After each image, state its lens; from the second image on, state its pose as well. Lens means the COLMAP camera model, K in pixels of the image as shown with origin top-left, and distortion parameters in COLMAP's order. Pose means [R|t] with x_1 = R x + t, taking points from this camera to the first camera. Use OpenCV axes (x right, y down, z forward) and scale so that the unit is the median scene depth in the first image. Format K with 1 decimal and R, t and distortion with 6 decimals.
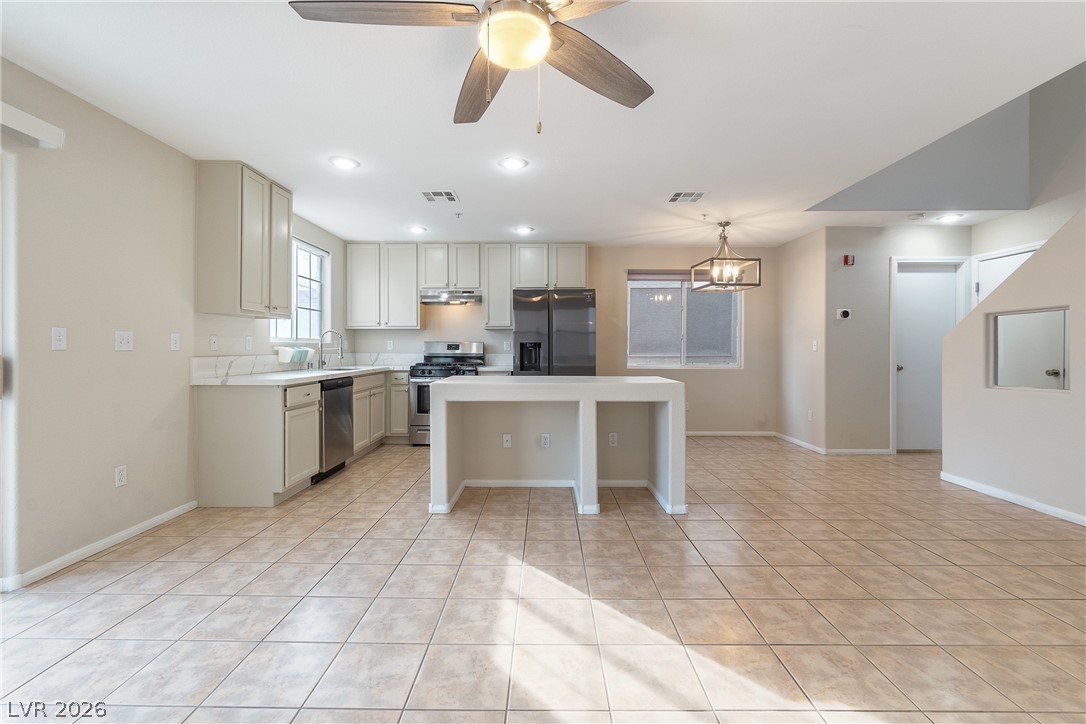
lens RADIAL K [[466.5, 0, 544.0], [0, 466.5, 350.1], [0, 0, 1]] dist [-0.003461, 0.000082]
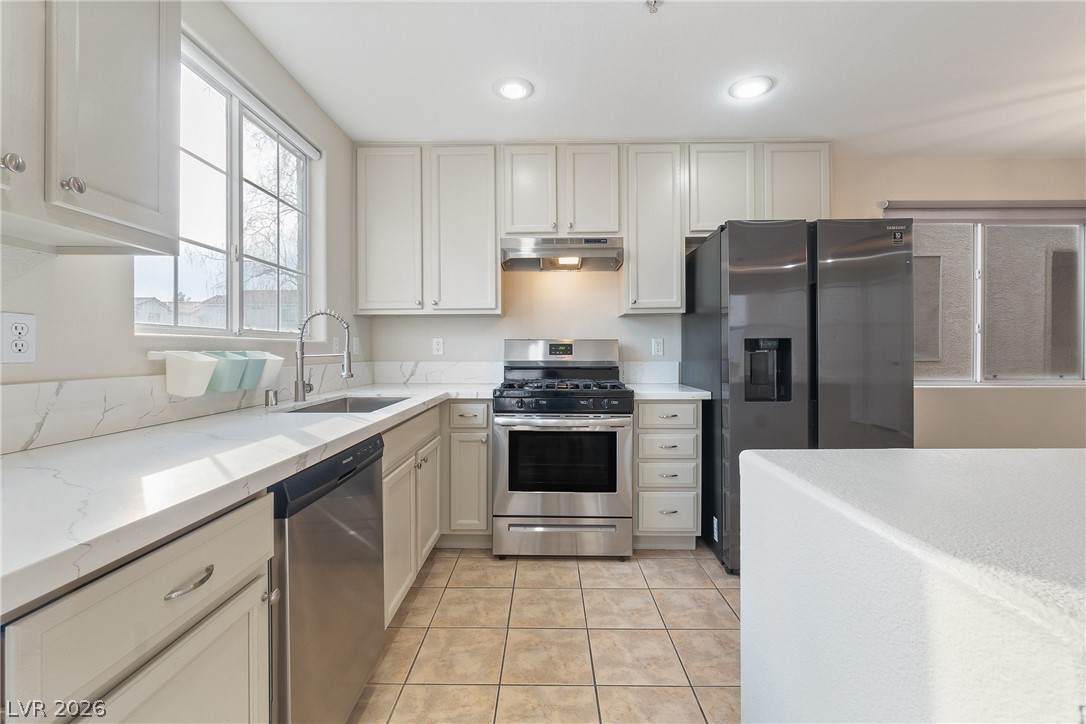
lens RADIAL K [[466.5, 0, 544.0], [0, 466.5, 350.1], [0, 0, 1]] dist [-0.003461, 0.000082]
pose [[0.999982, -0.004720, -0.003734, -0.328185], [0.004705, 0.999980, -0.004202, -0.005443], [0.003754, 0.004184, 0.999984, 0.740912]]
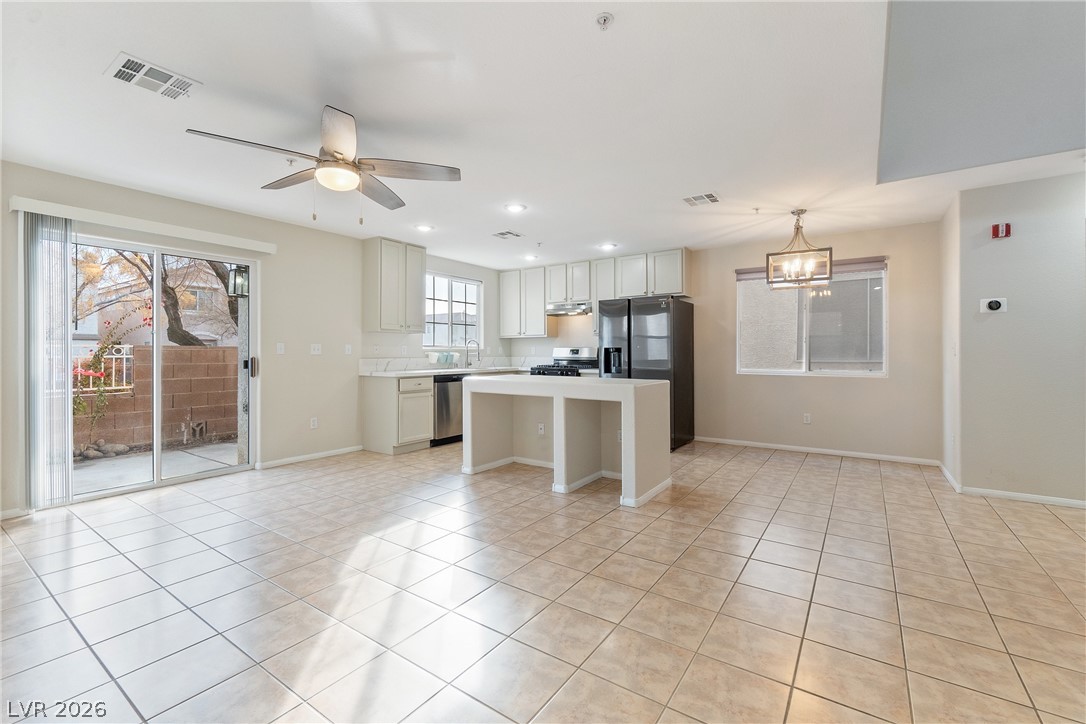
lens RADIAL K [[466.5, 0, 544.0], [0, 466.5, 350.1], [0, 0, 1]] dist [-0.003461, 0.000082]
pose [[0.824991, -0.005115, -0.565123, 0.620297], [-0.000581, 0.999951, -0.009899, 0.000912], [0.565146, 0.008495, 0.824947, -0.002773]]
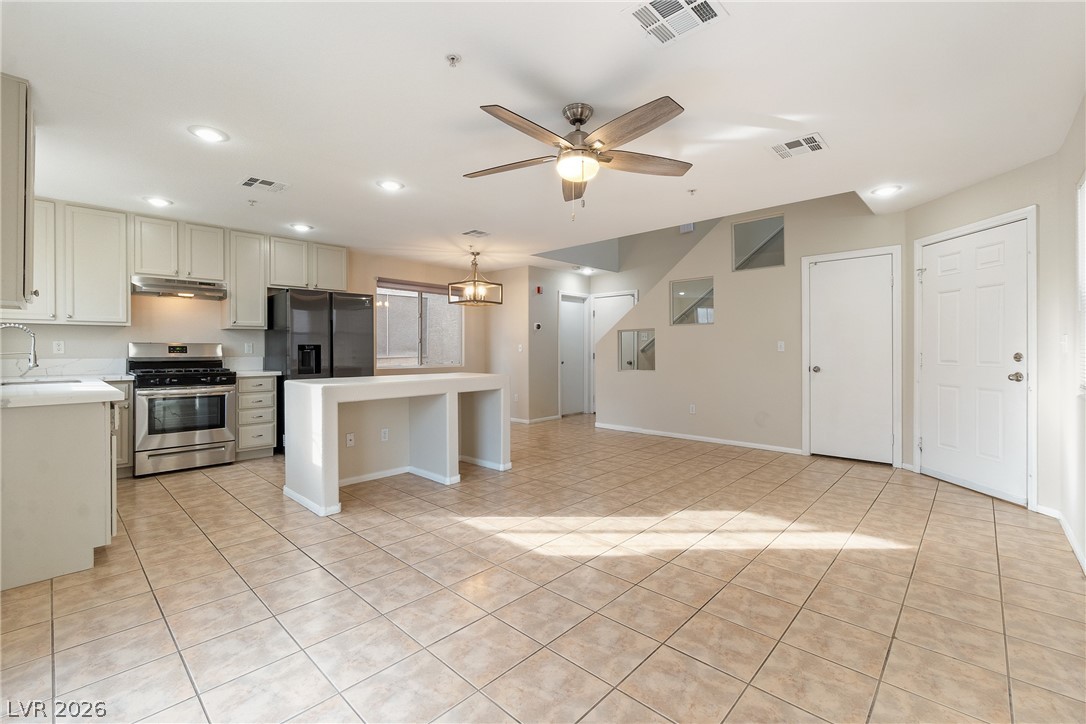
lens RADIAL K [[466.5, 0, 544.0], [0, 466.5, 350.1], [0, 0, 1]] dist [-0.003461, 0.000082]
pose [[0.681693, -0.003420, 0.731630, -0.546783], [0.005485, 0.999985, -0.000436, -0.002671], [-0.731618, 0.004310, 0.681702, -0.022505]]
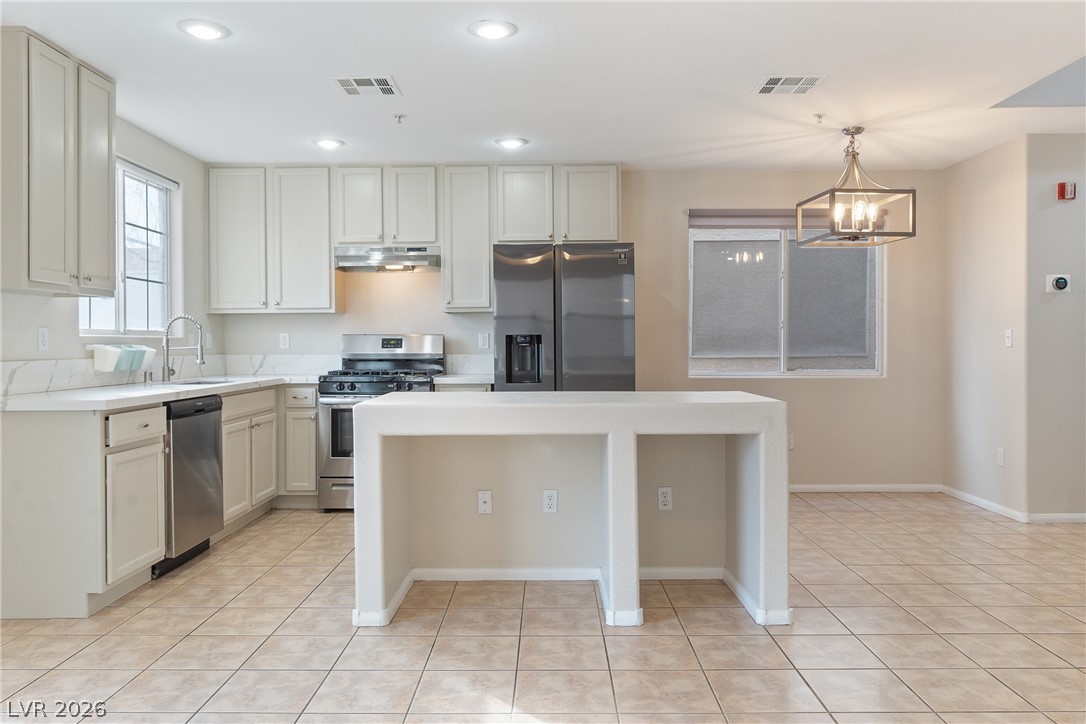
lens RADIAL K [[796.3, 0, 547.3], [0, 796.3, 351.3], [0, 0, 1]] dist [0.000643, 0.002798]
pose [[0.999984, -0.005708, 0.000618, -0.000015], [0.005705, 0.999973, 0.004533, 0.000013], [-0.000643, -0.004530, 0.999990, -0.003223]]
